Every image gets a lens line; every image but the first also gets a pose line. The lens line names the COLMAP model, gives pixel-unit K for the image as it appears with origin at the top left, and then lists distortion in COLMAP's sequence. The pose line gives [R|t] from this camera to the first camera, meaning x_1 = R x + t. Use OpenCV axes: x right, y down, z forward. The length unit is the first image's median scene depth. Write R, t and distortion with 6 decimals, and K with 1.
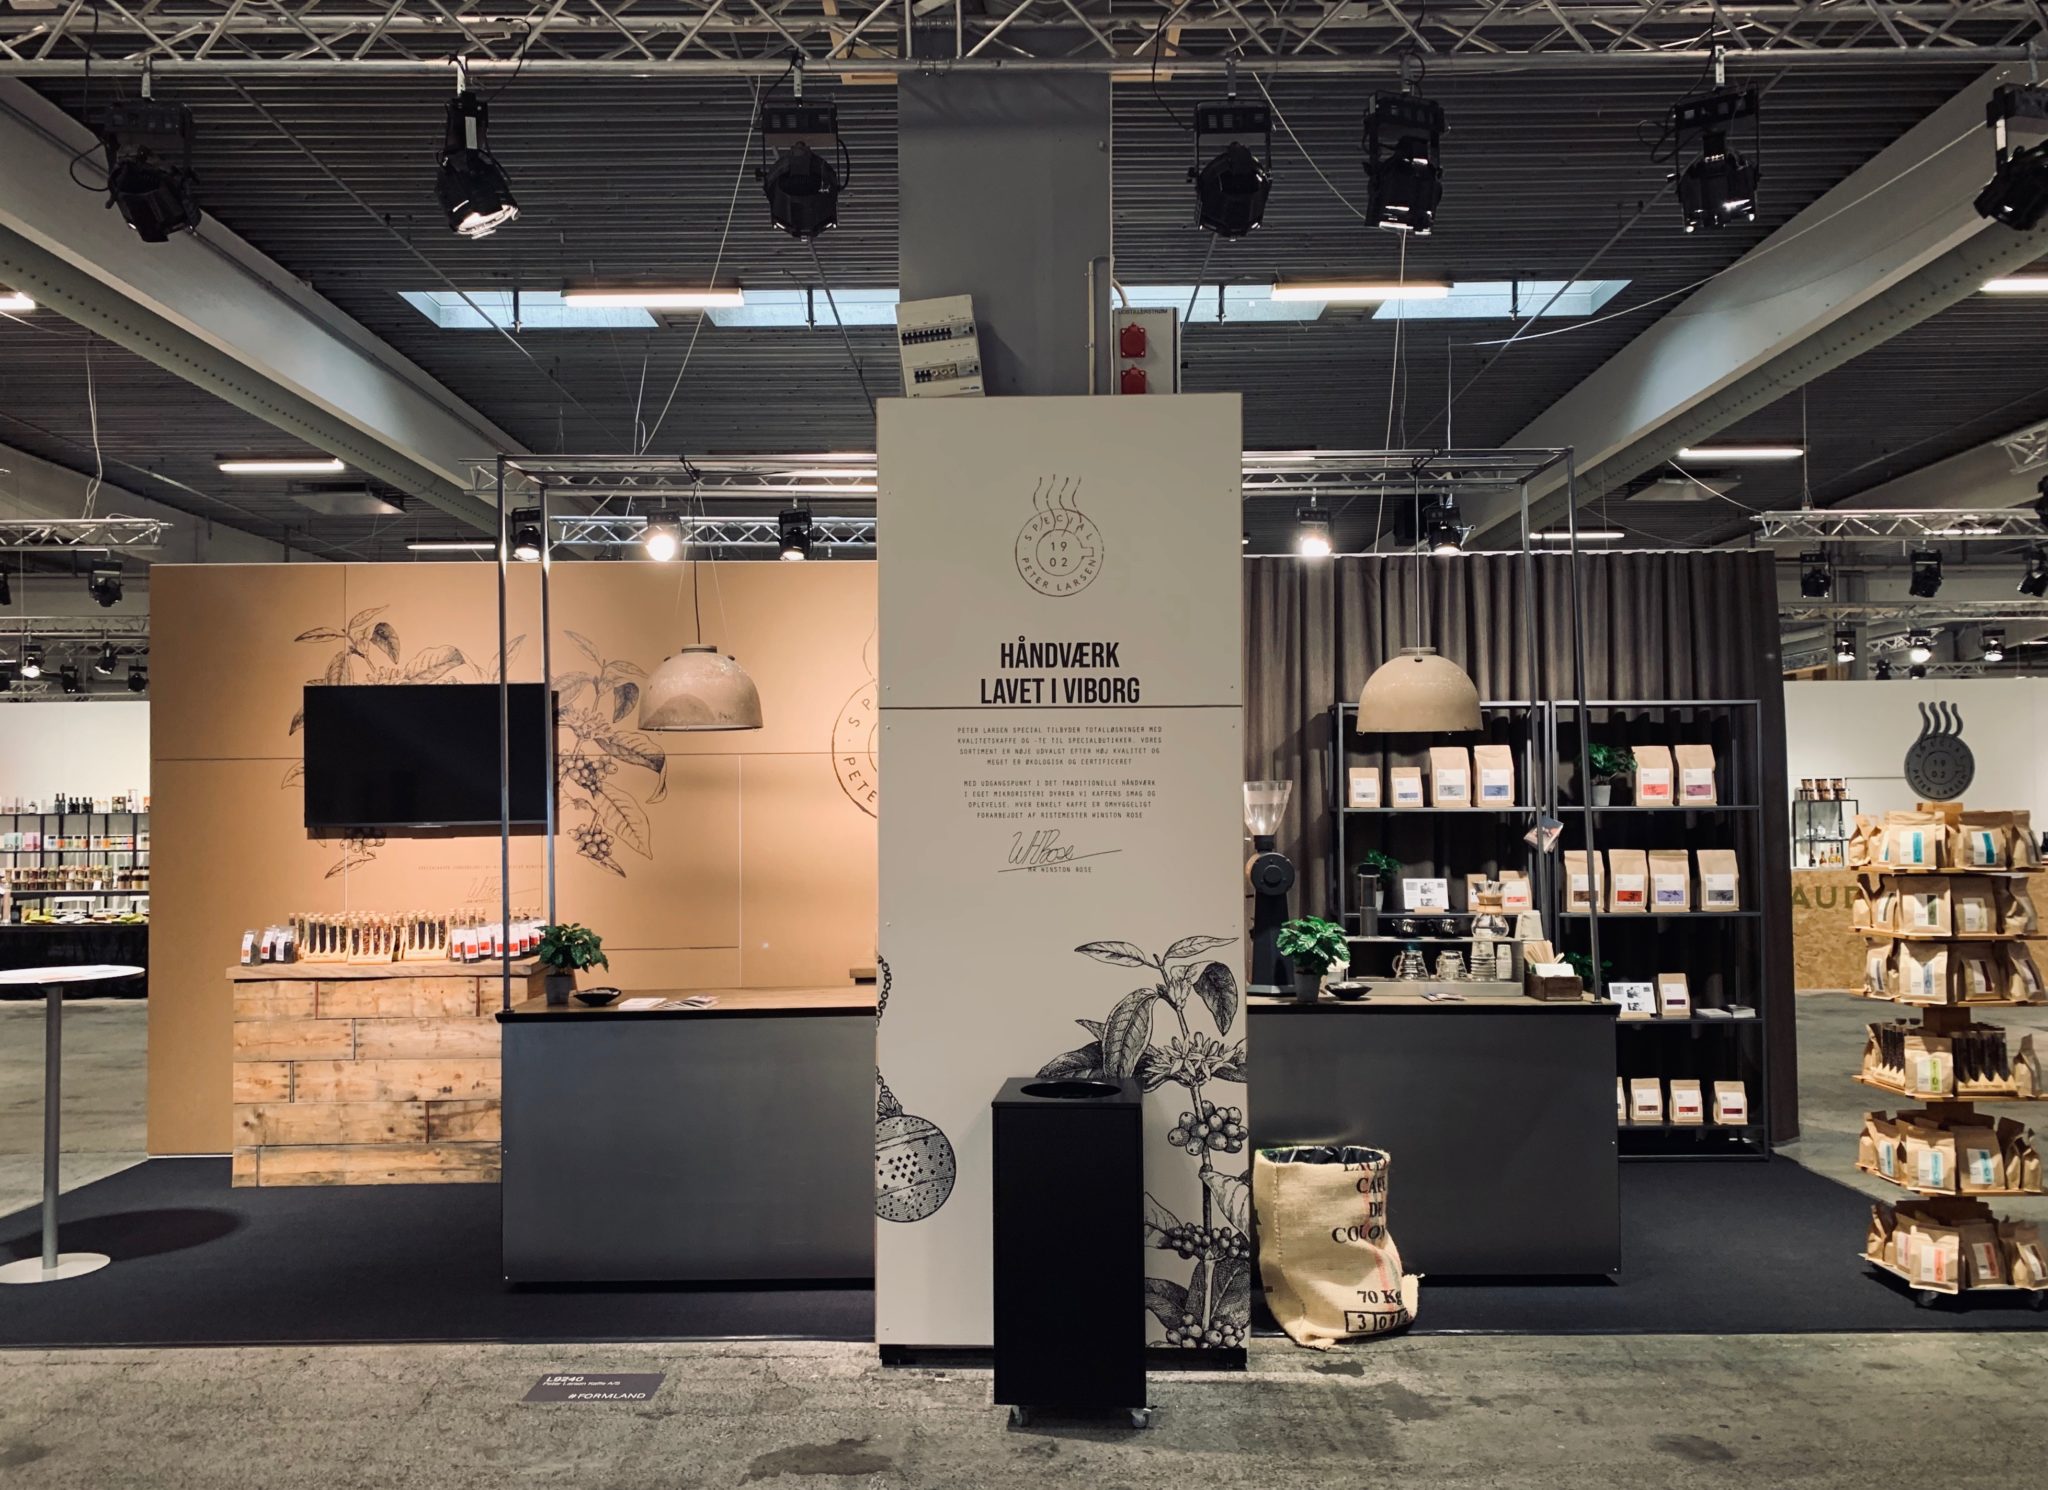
lens RADIAL K [[1612.1, 0, 1023.1], [0, 1612.1, 756.5], [0, 0, 1]] dist [0.013944, 0.003015]
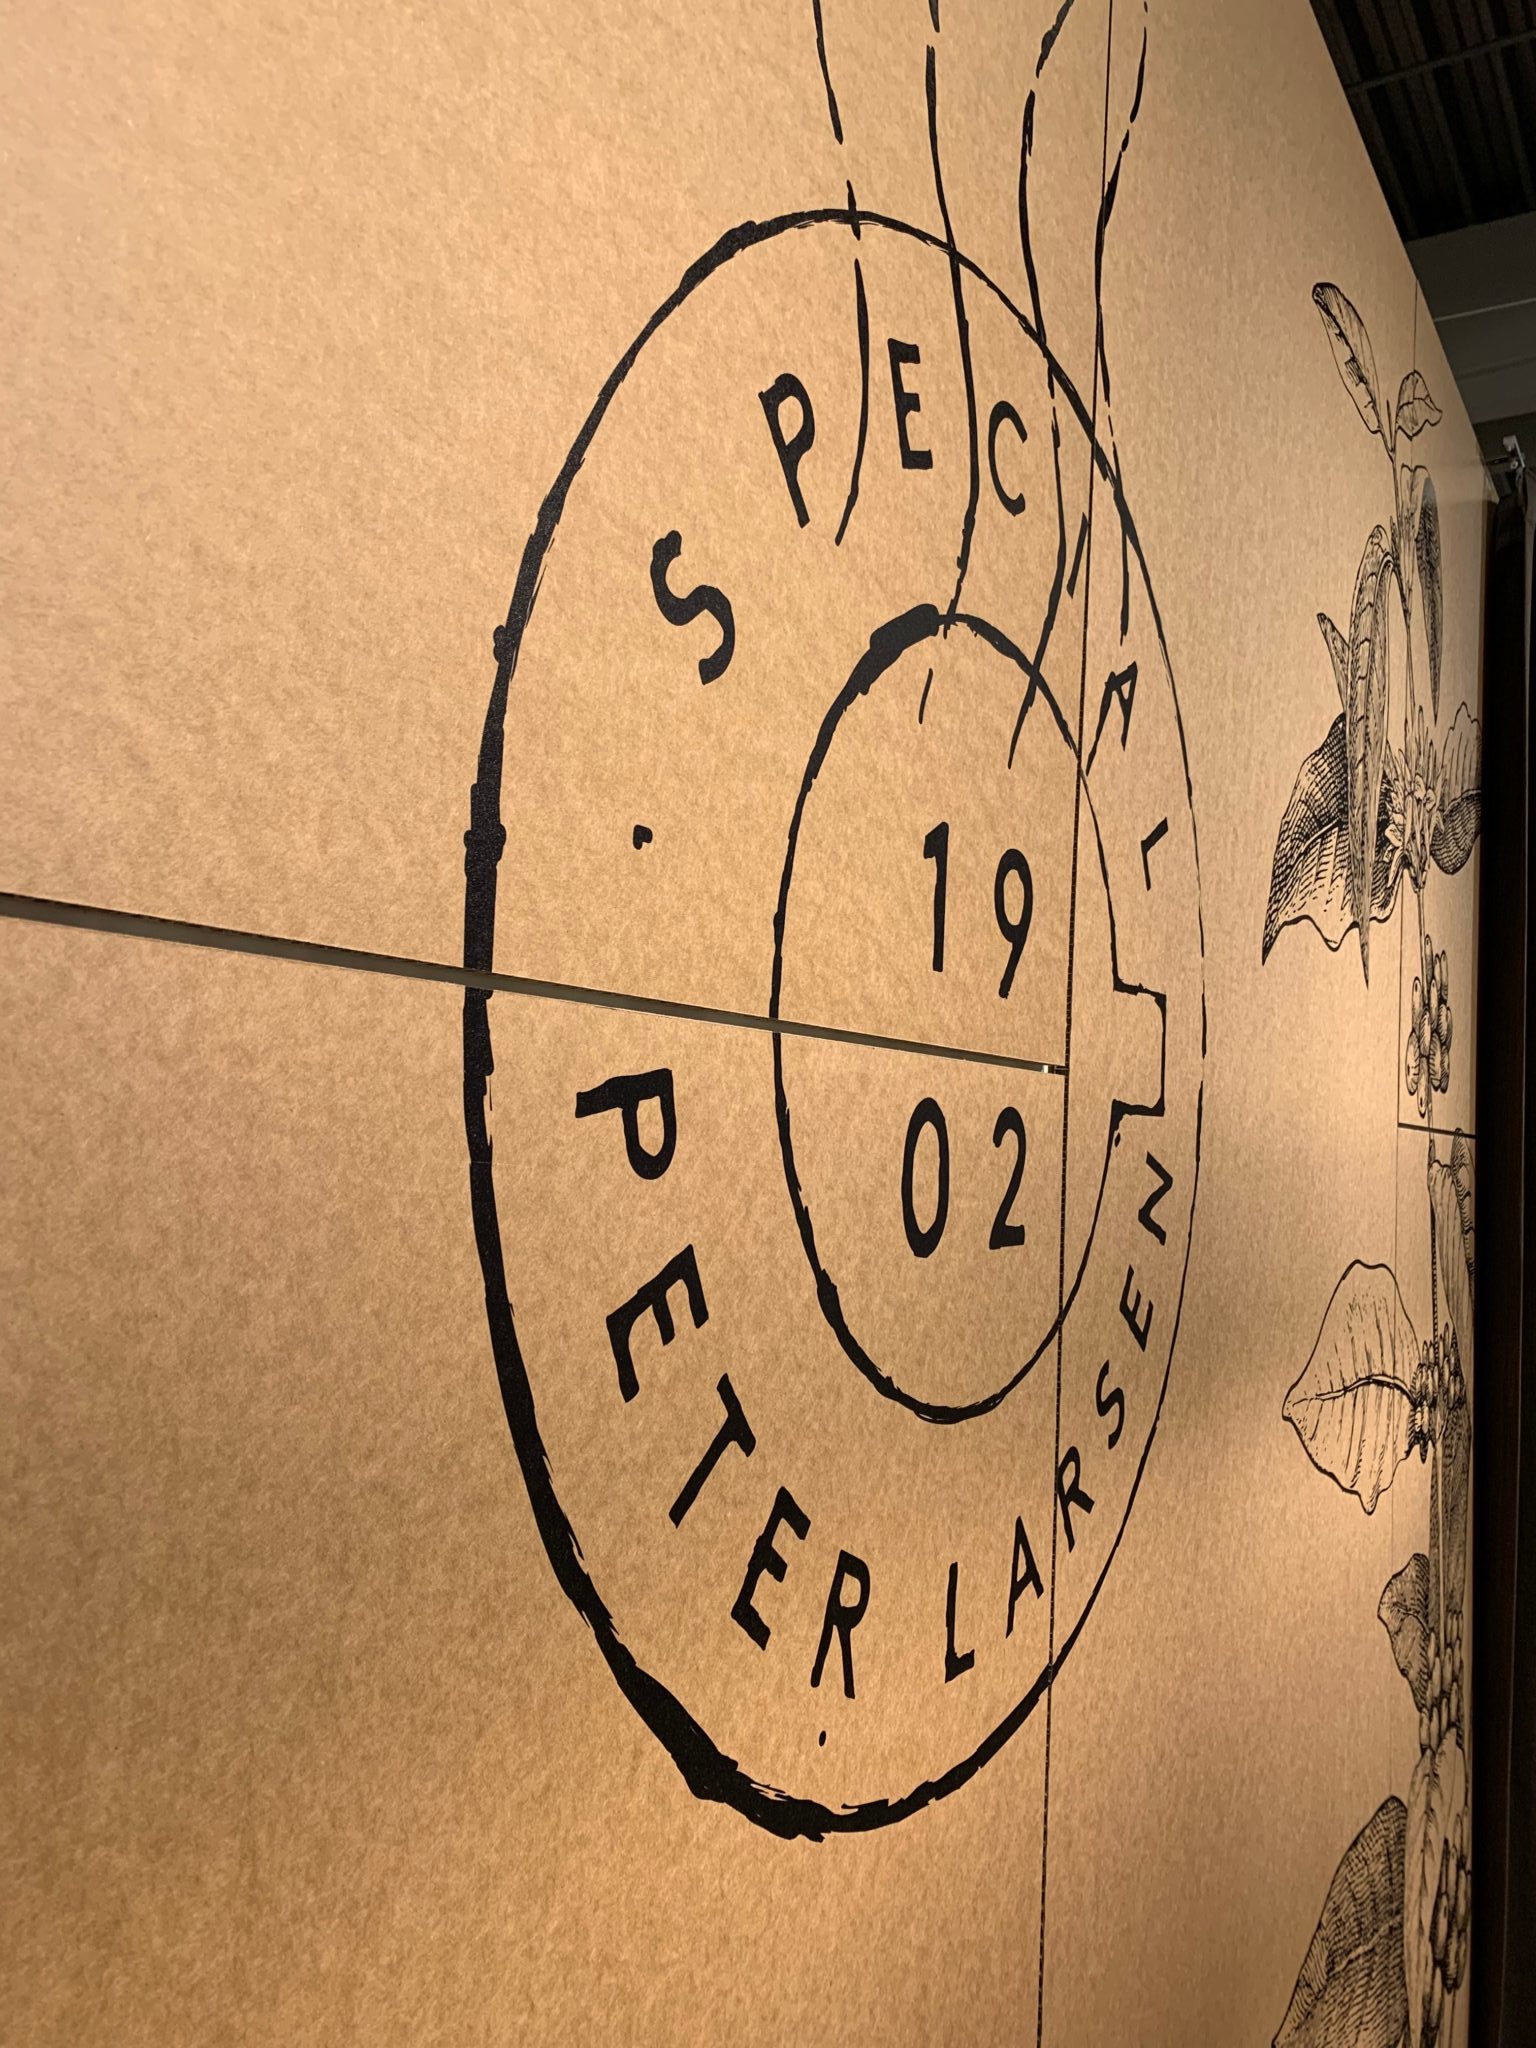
lens RADIAL K [[1561.0, 0, 761.8], [0, 1561.0, 1002.3], [0, 0, 1]] dist [0.030928, -0.025007]
pose [[0.535859, 0.107406, 0.837448, -0.170260], [-0.082793, 0.993780, -0.074479, 0.002646], [-0.840239, -0.029424, 0.541418, 0.999753]]
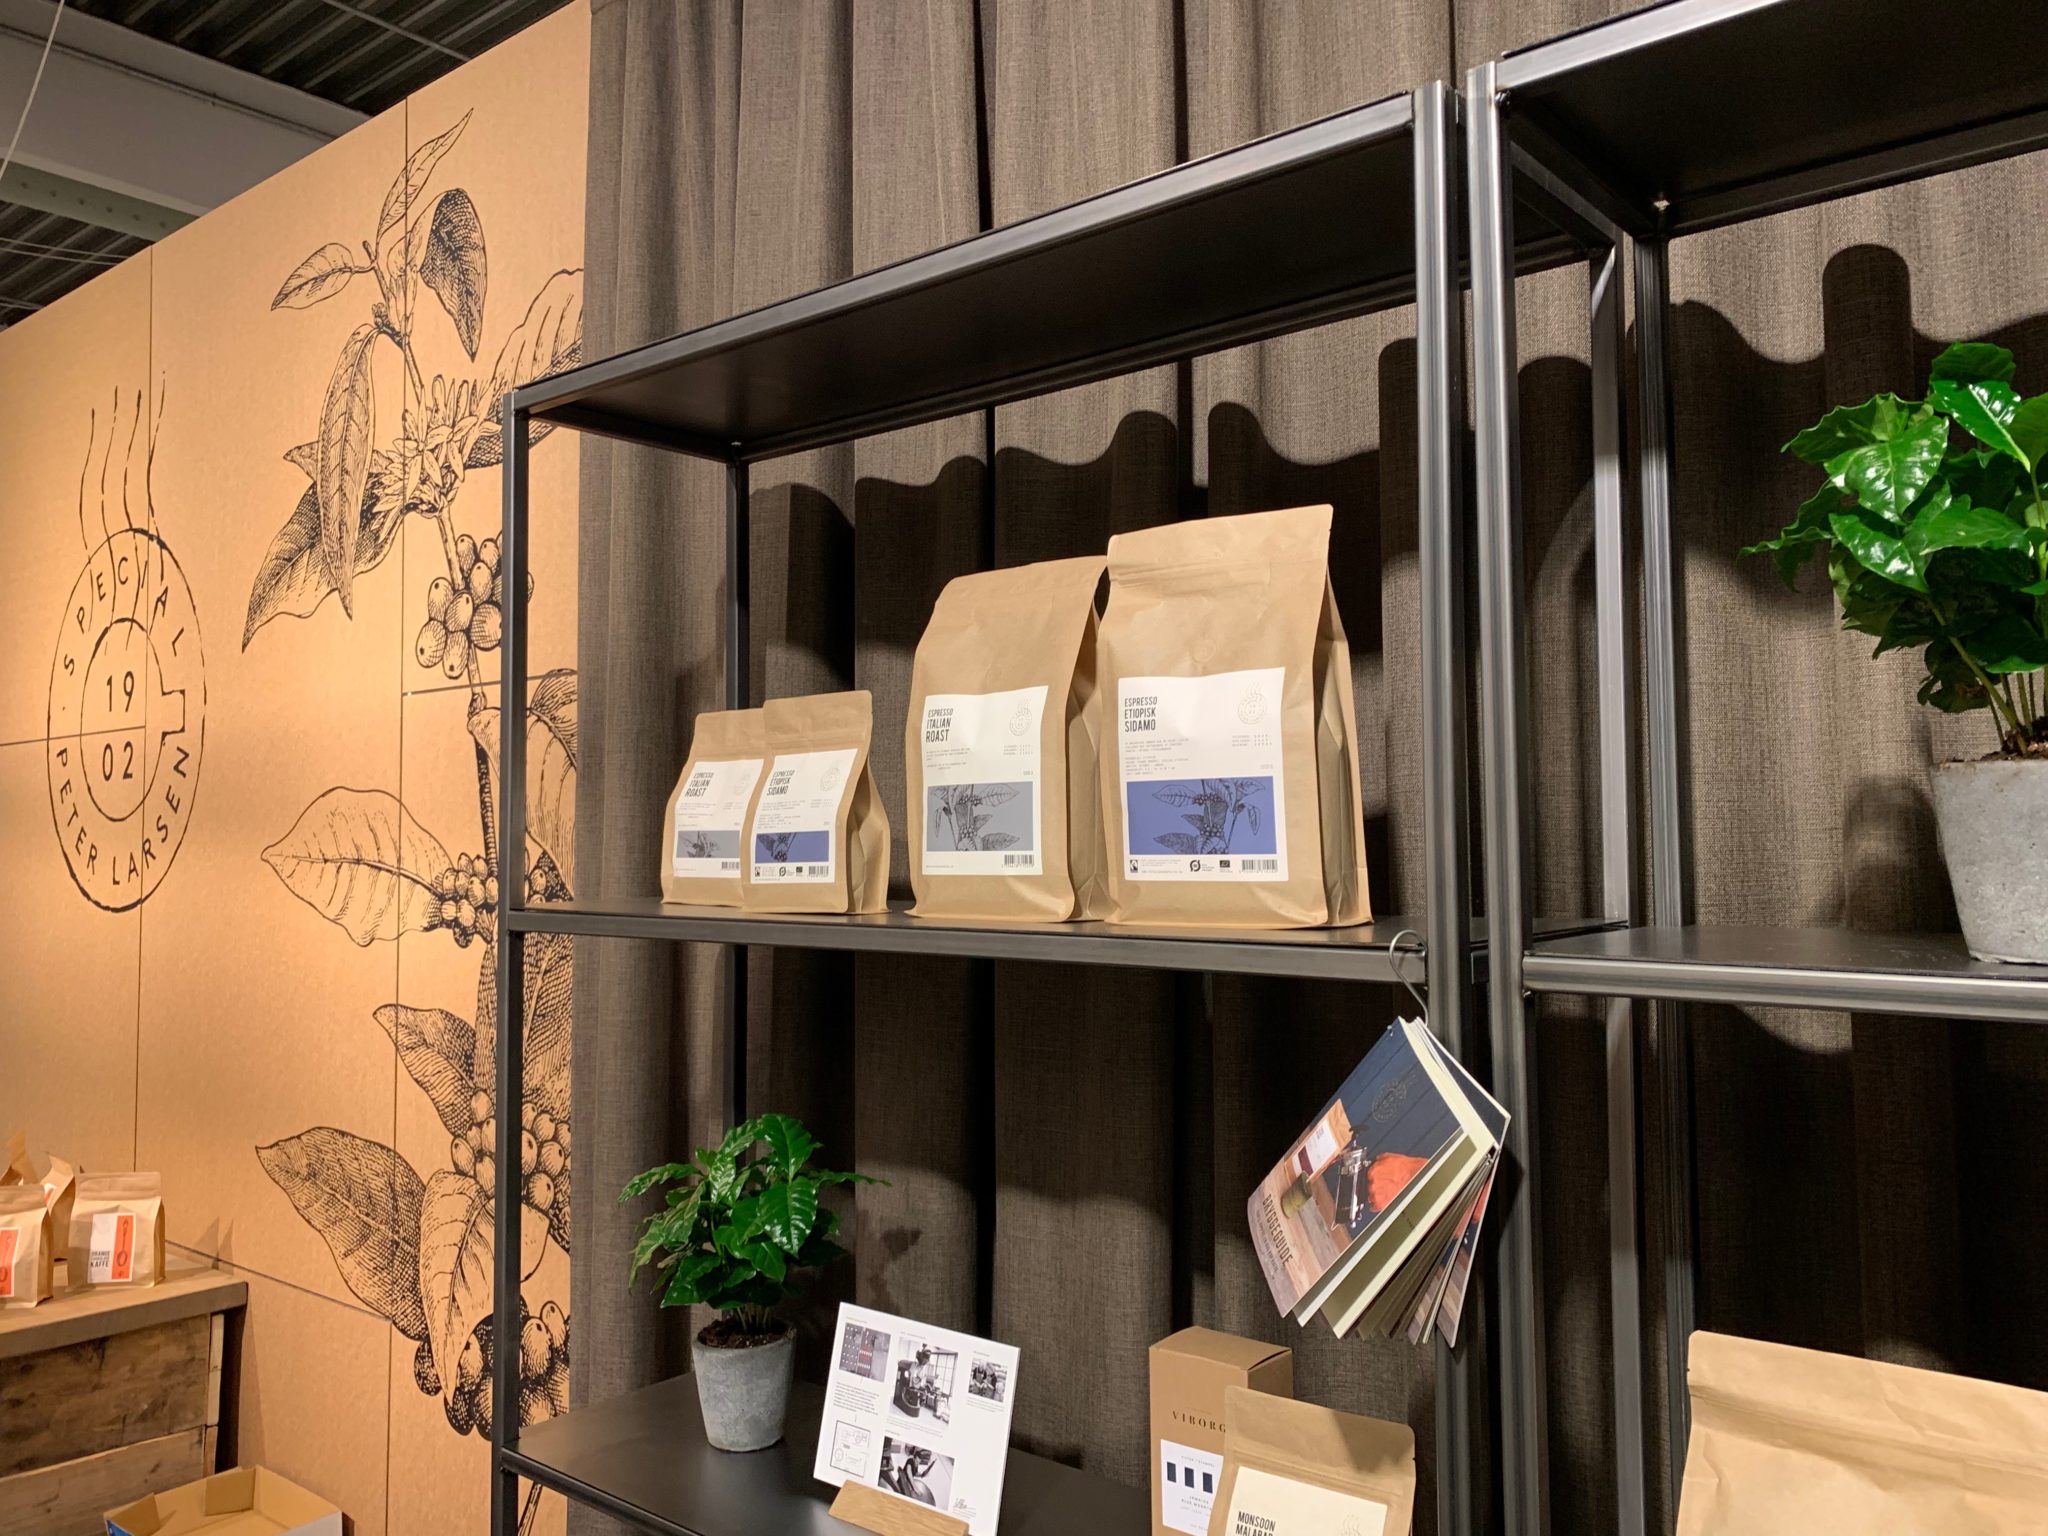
lens RADIAL K [[1561.0, 0, 1029.4], [0, 1561.0, 755.9], [0, 0, 1]] dist [0.030928, -0.025007]
pose [[0.772604, -0.030859, -0.634138, 0.369835], [0.019541, 0.999501, -0.024831, 0.018830], [0.634588, 0.006793, 0.772821, 0.877913]]
